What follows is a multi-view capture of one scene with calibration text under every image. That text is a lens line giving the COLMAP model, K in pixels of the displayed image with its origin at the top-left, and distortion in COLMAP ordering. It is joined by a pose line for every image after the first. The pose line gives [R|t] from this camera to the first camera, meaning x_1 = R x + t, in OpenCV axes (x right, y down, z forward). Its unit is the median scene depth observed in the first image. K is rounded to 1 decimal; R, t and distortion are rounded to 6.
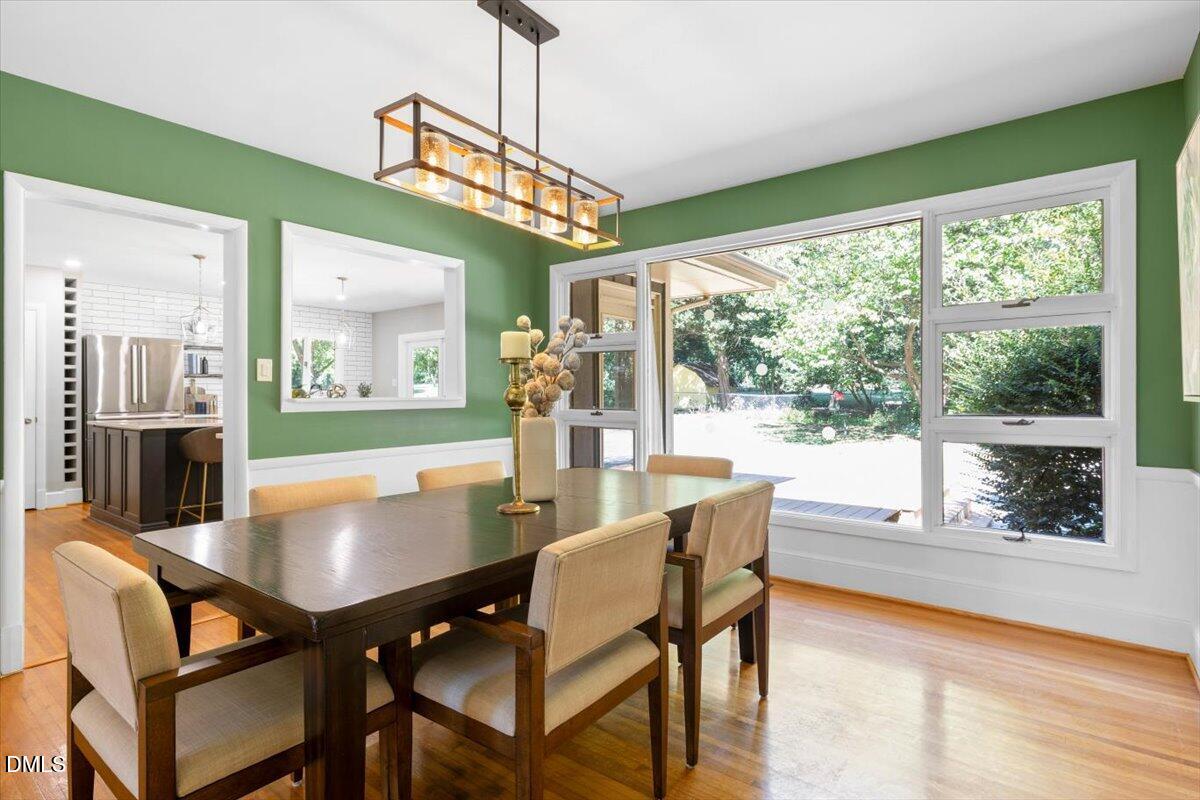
lens RADIAL K [[613.5, 0, 601.9], [0, 613.5, 392.2], [0, 0, 1]] dist [0.000738, 0.000247]
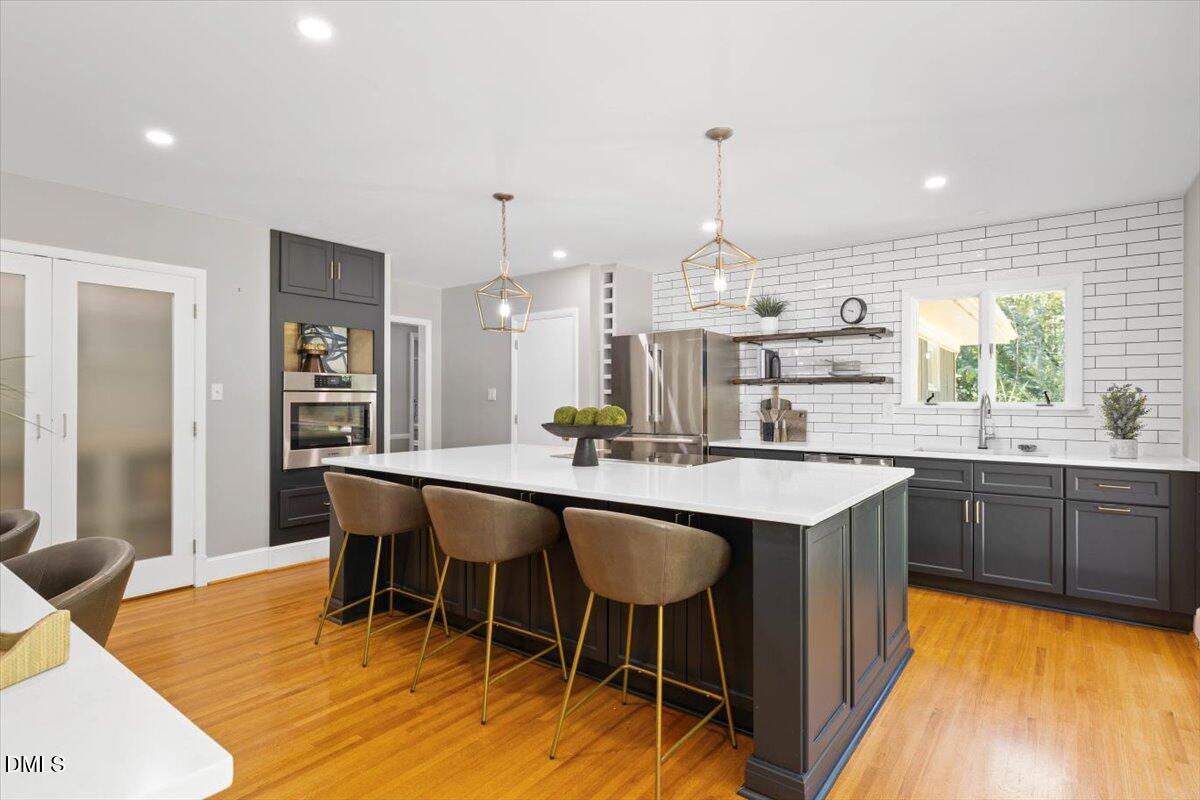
lens RADIAL K [[605.4, 0, 600.4], [0, 605.4, 398.6], [0, 0, 1]] dist [-0.002018, -0.000588]
pose [[0.018029, 0.004000, -0.999829, -0.026416], [-0.001371, 0.999991, 0.003976, -0.013283], [0.999837, 0.001299, 0.018034, 0.969671]]
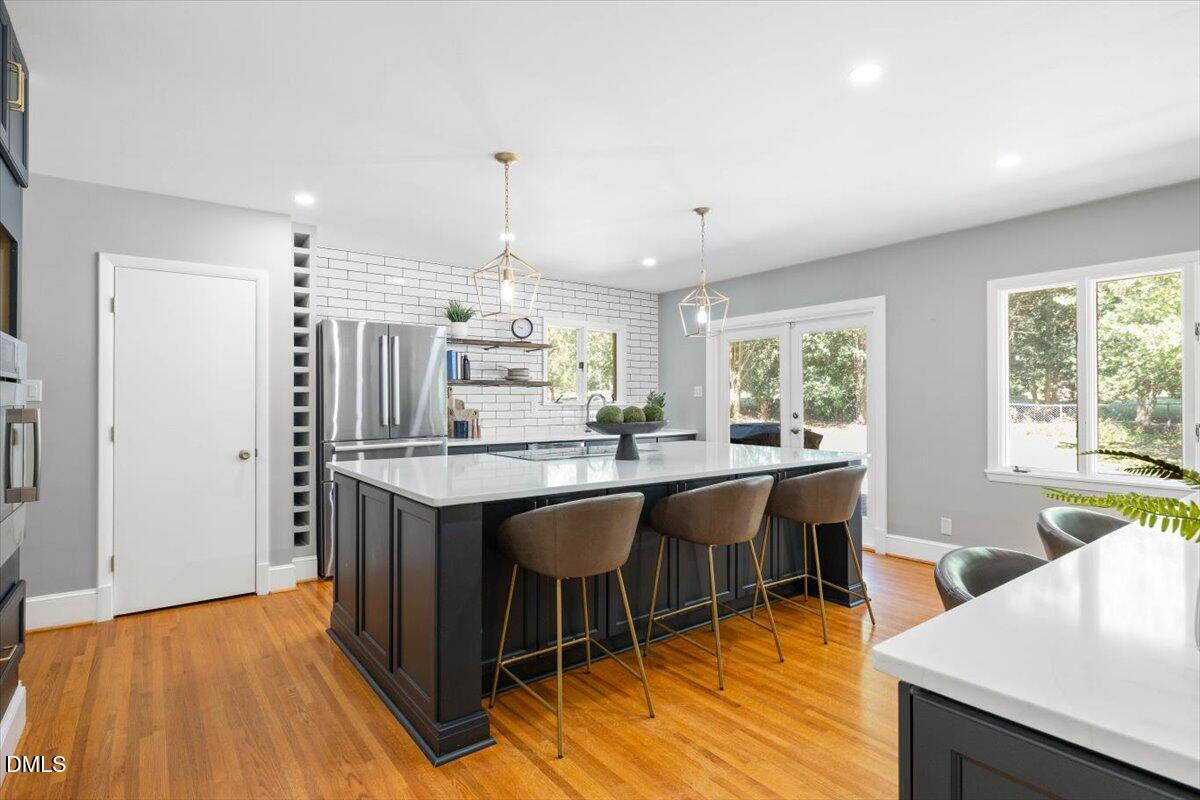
lens RADIAL K [[605.4, 0, 600.4], [0, 605.4, 398.6], [0, 0, 1]] dist [-0.002018, -0.000588]
pose [[0.966955, 0.000162, -0.254945, -0.394159], [-0.000290, 1.000000, -0.000468, -0.010153], [0.254945, 0.000526, 0.966955, 0.458419]]
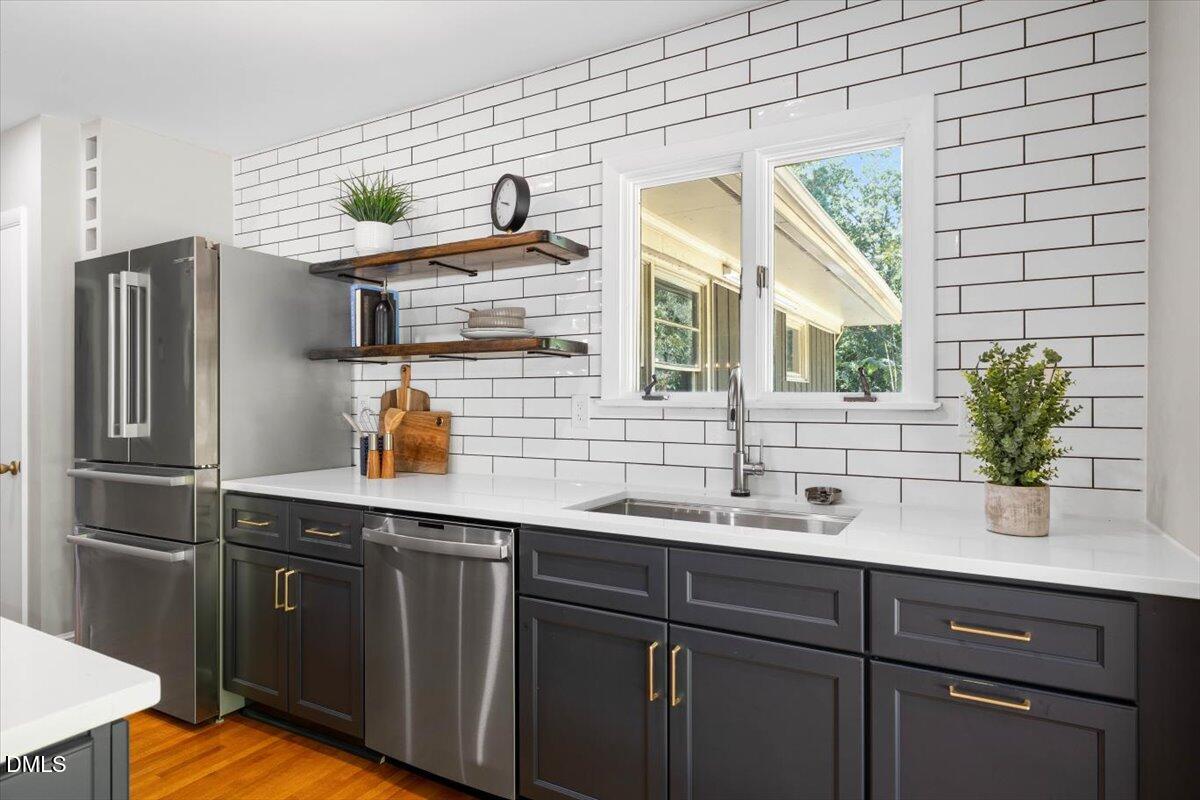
lens RADIAL K [[657.9, 0, 600.0], [0, 657.9, 400.0], [0, 0, 1]] dist [-0.002273, 0.000017]
pose [[0.151933, 0.010682, -0.988333, -0.356784], [0.000853, 0.999940, 0.010939, -0.007649], [0.988390, -0.002505, 0.151915, 1.271528]]
